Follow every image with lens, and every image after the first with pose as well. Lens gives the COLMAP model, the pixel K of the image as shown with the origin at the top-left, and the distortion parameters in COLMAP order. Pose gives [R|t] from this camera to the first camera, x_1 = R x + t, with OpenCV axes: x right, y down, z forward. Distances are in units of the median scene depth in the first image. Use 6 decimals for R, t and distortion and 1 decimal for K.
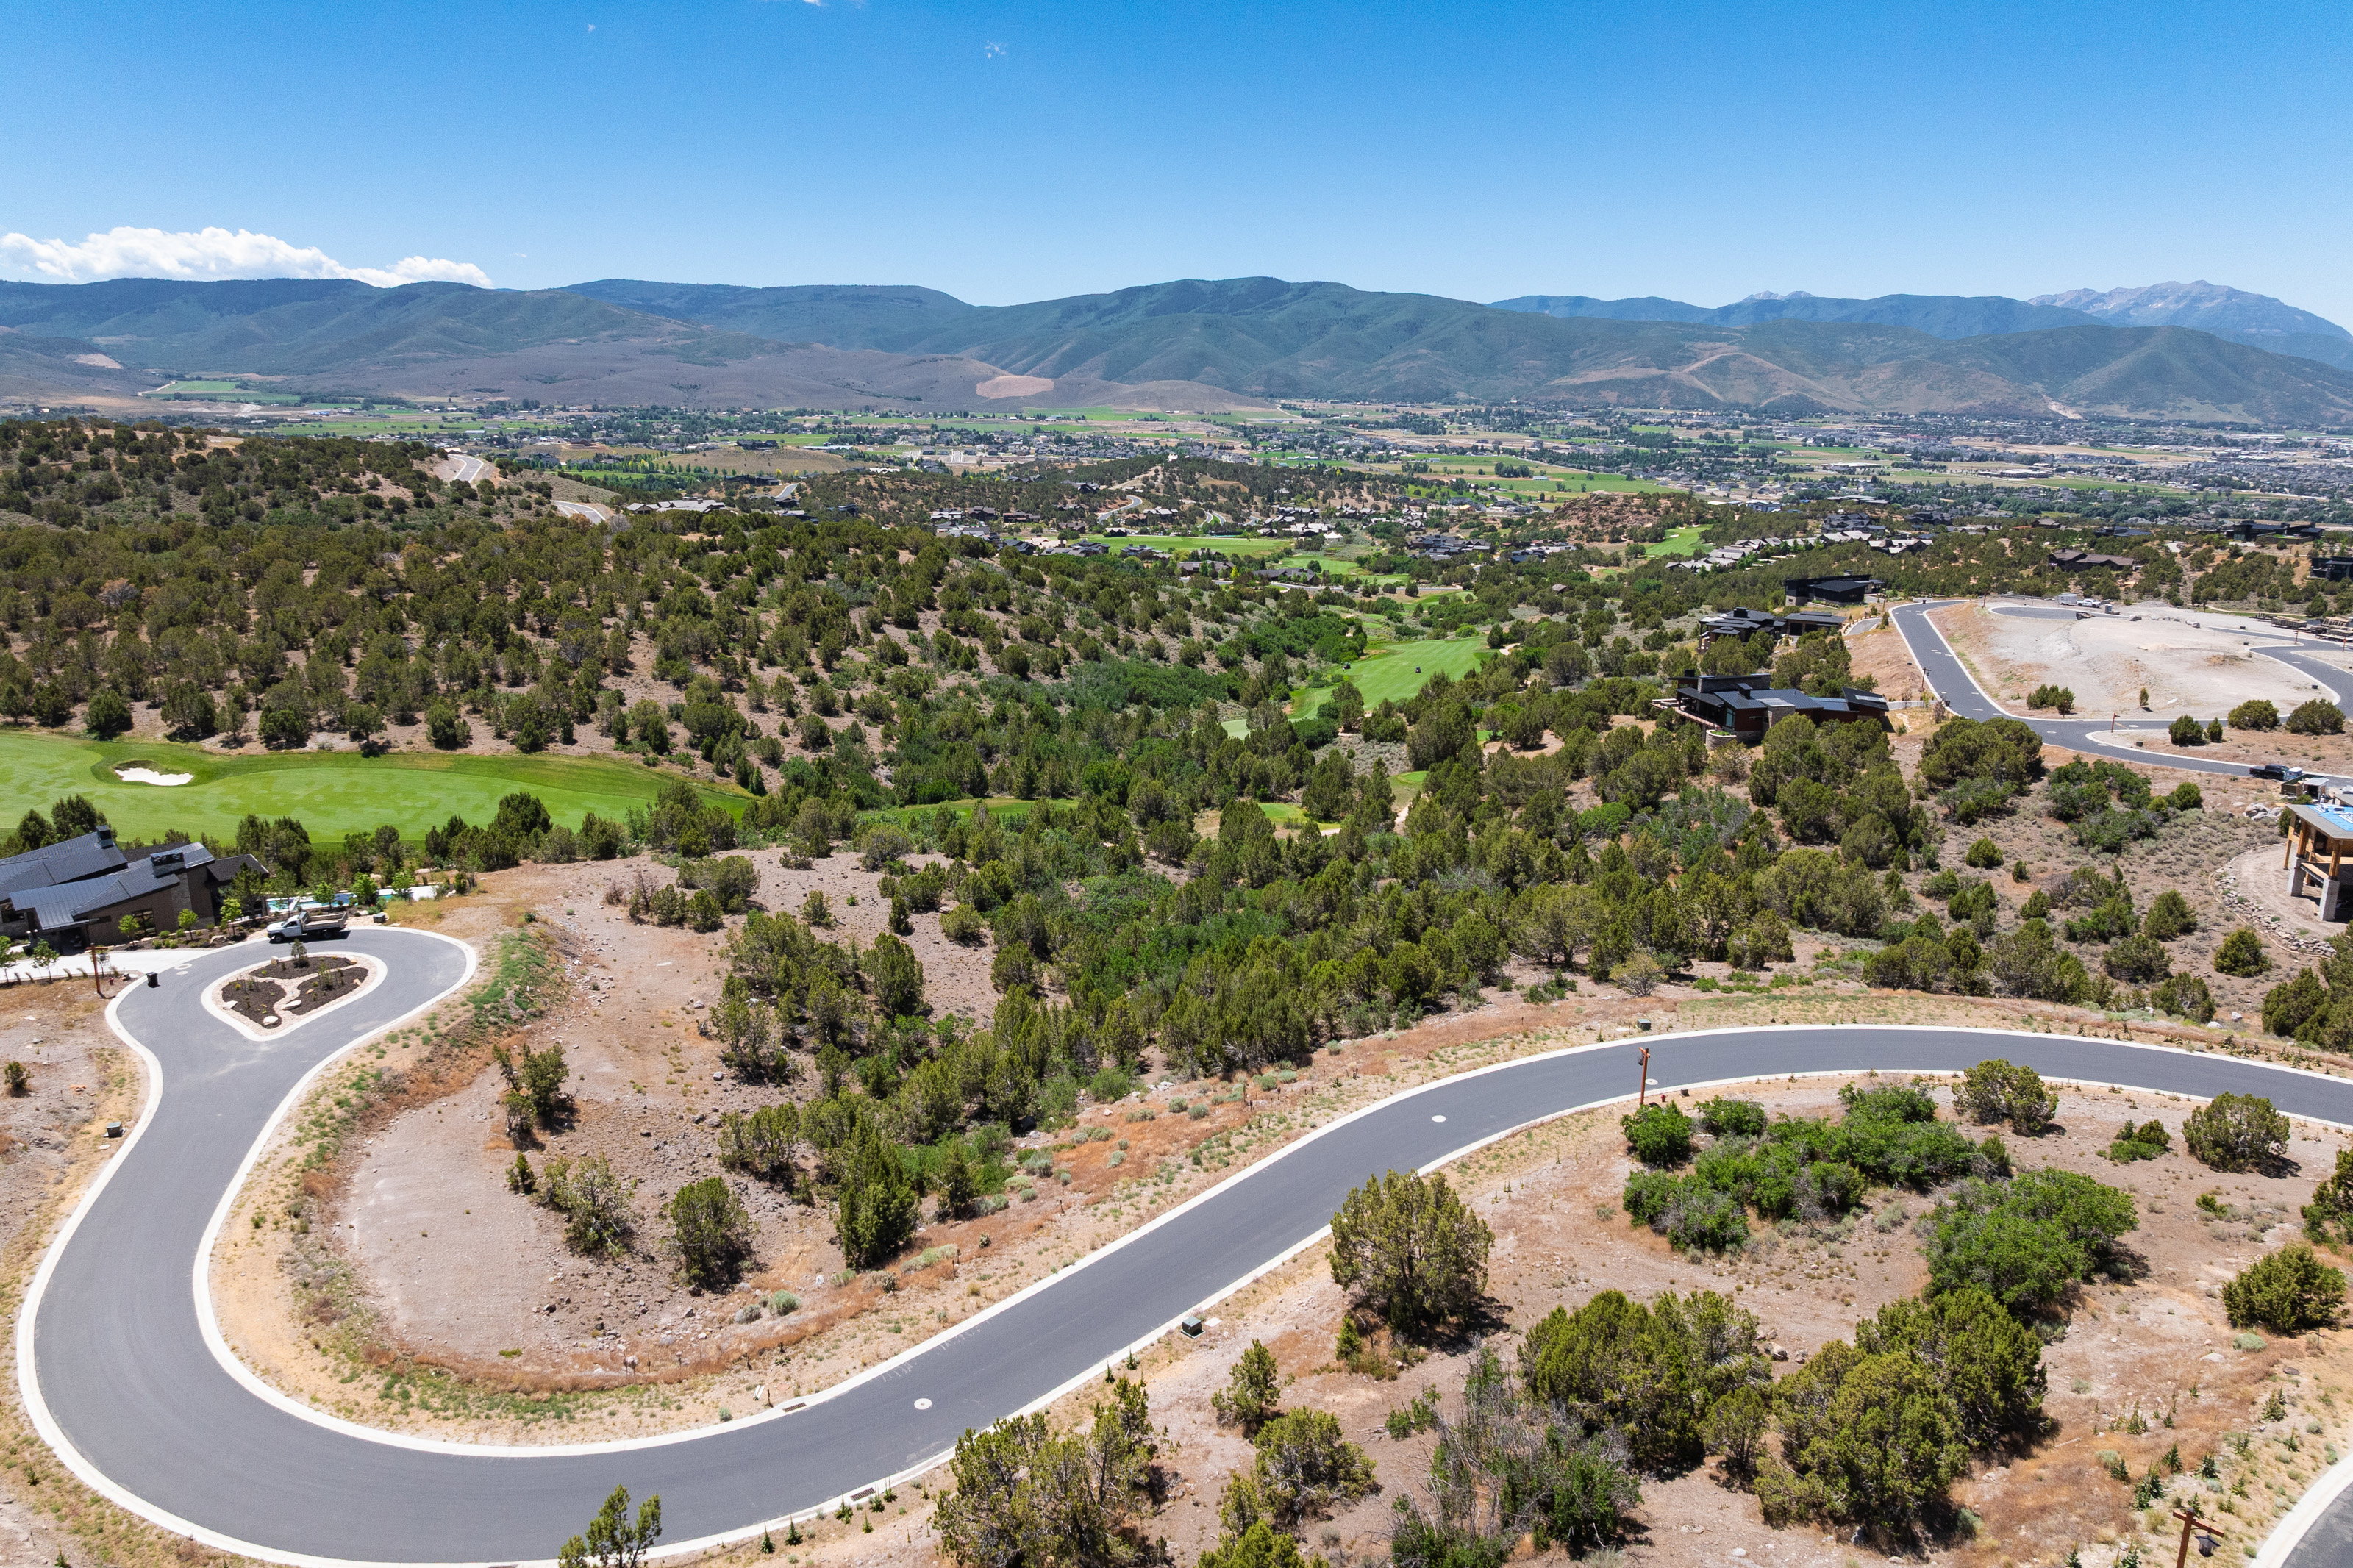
lens RADIAL K [[1658.3, 0, 1192.6], [0, 1658.3, 778.1], [0, 0, 1]] dist [-0.040839, 0.003570]
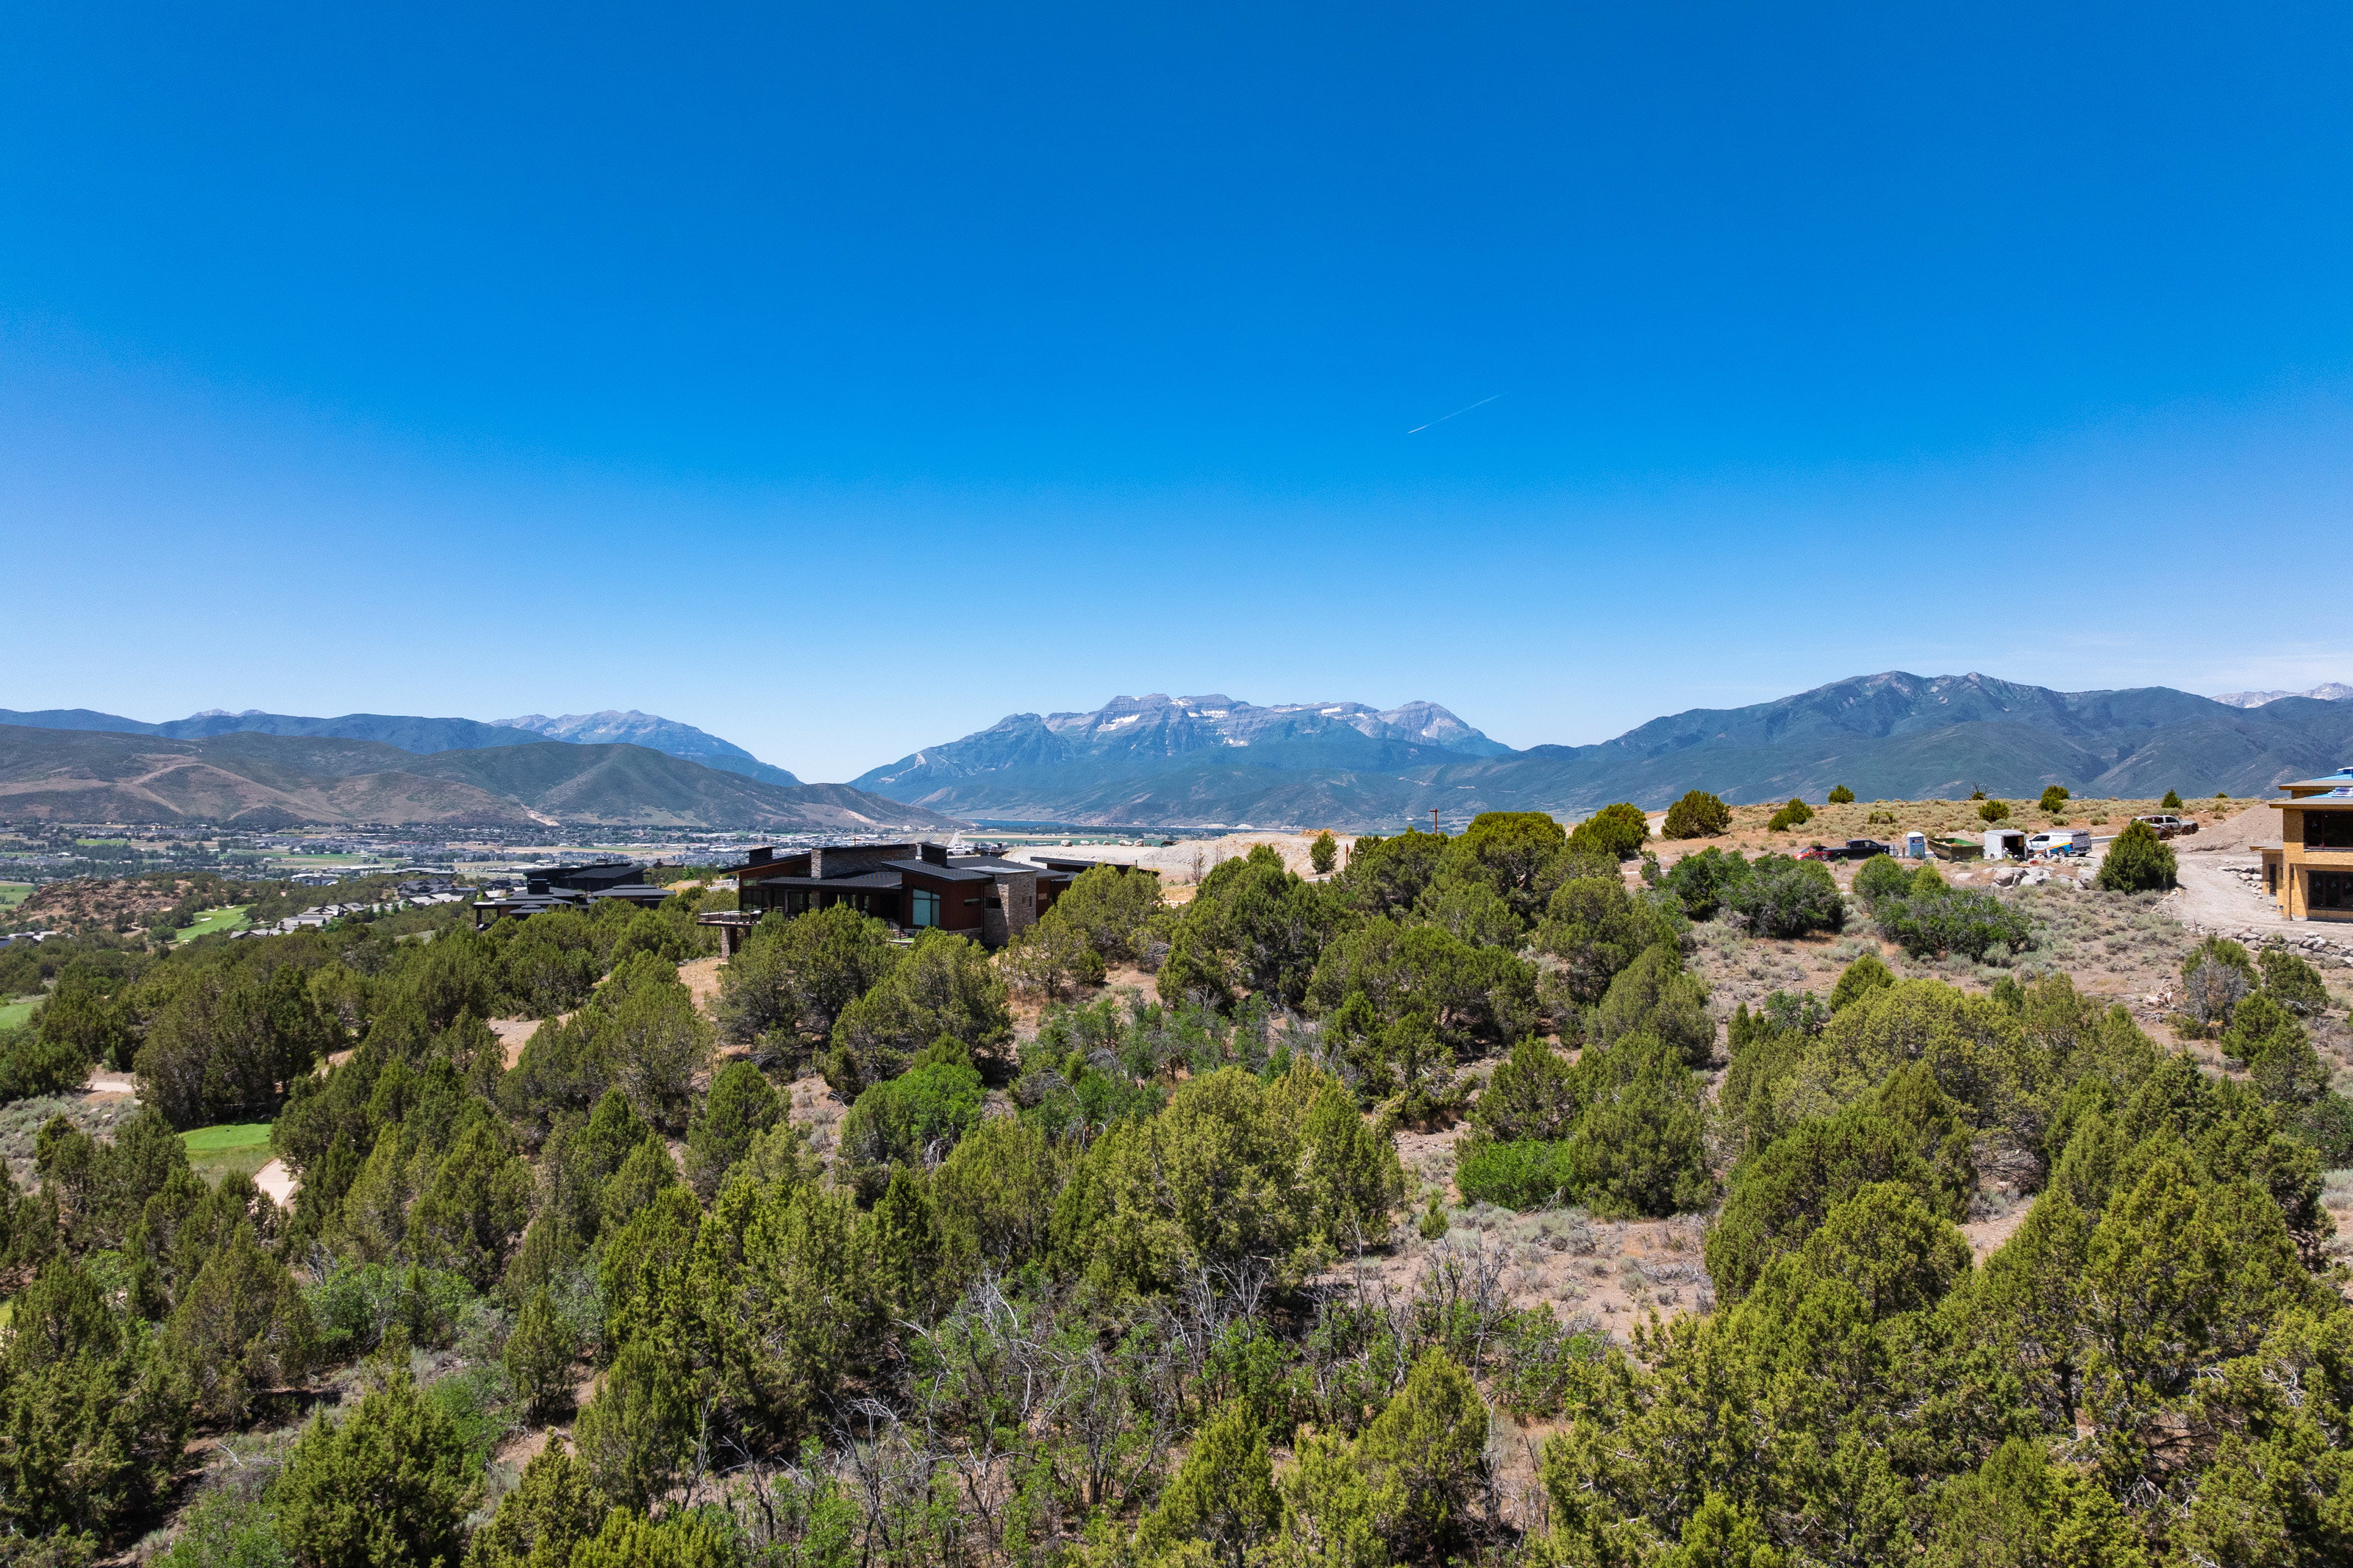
lens RADIAL K [[1658.3, 0, 1182.7], [0, 1658.3, 778.9], [0, 0, 1]] dist [-0.040839, 0.003570]
pose [[0.653326, 0.008147, 0.757033, 0.001385], [0.180728, 0.969354, -0.166401, 0.007357], [-0.735189, 0.245532, 0.631832, 0.212385]]
